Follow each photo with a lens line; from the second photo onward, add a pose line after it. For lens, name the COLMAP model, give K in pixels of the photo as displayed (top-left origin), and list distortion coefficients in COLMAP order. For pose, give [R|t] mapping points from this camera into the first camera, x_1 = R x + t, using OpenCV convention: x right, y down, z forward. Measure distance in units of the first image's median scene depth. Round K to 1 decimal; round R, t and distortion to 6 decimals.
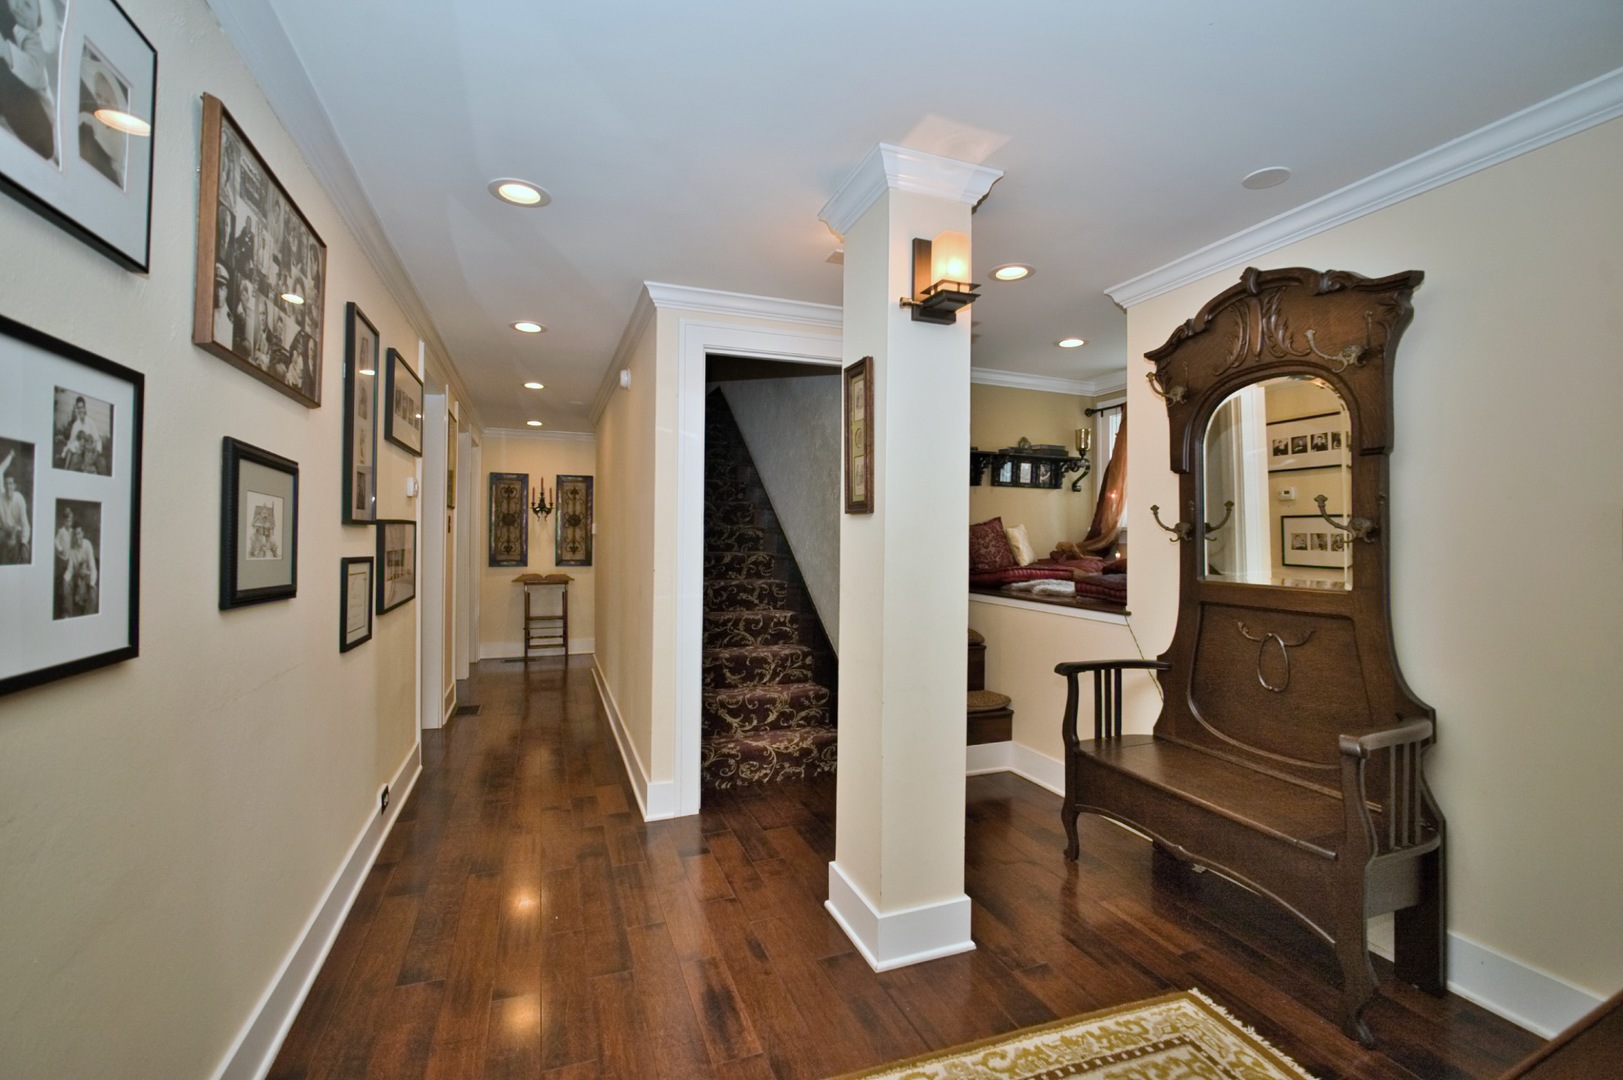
lens RADIAL K [[701.8, 0, 804.4], [0, 701.8, 536.7], [0, 0, 1]] dist [-0.020711, 0.002469]
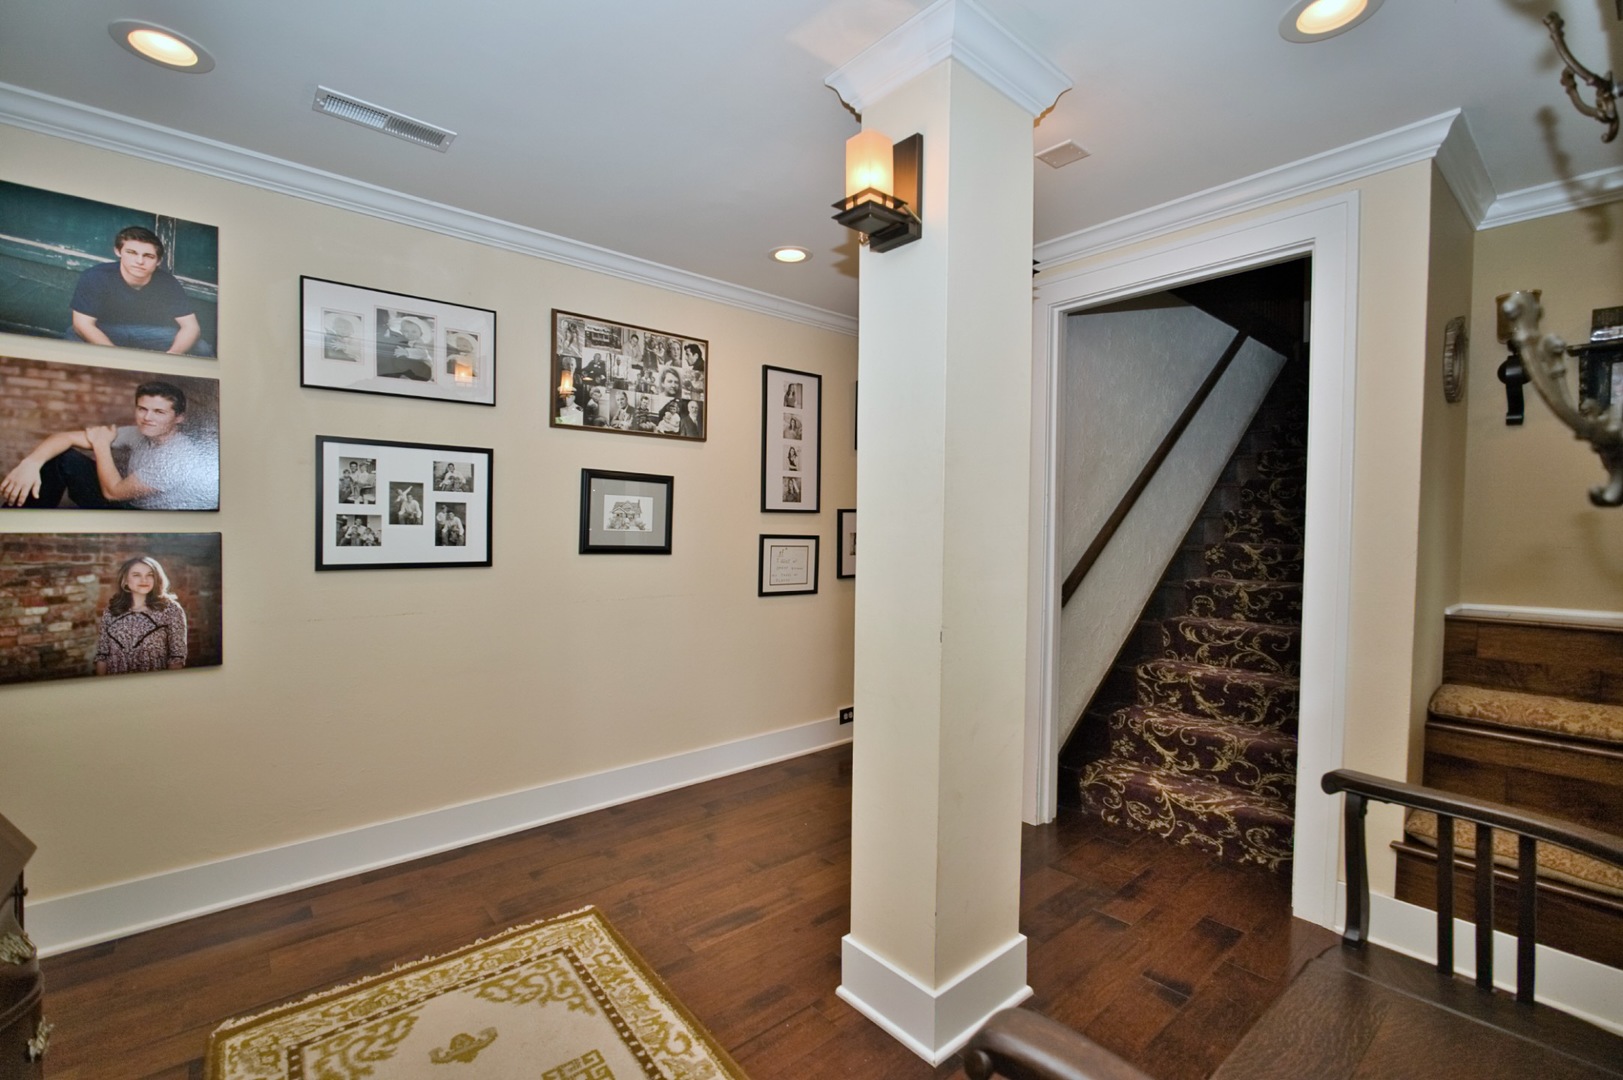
lens RADIAL K [[701.8, 0, 808.9], [0, 701.8, 534.1], [0, 0, 1]] dist [-0.020711, 0.002469]
pose [[0.349669, 0.010334, -0.936816, 1.004845], [-0.005840, 0.999944, 0.008851, 0.019458], [0.936855, 0.002377, 0.349710, 0.694324]]
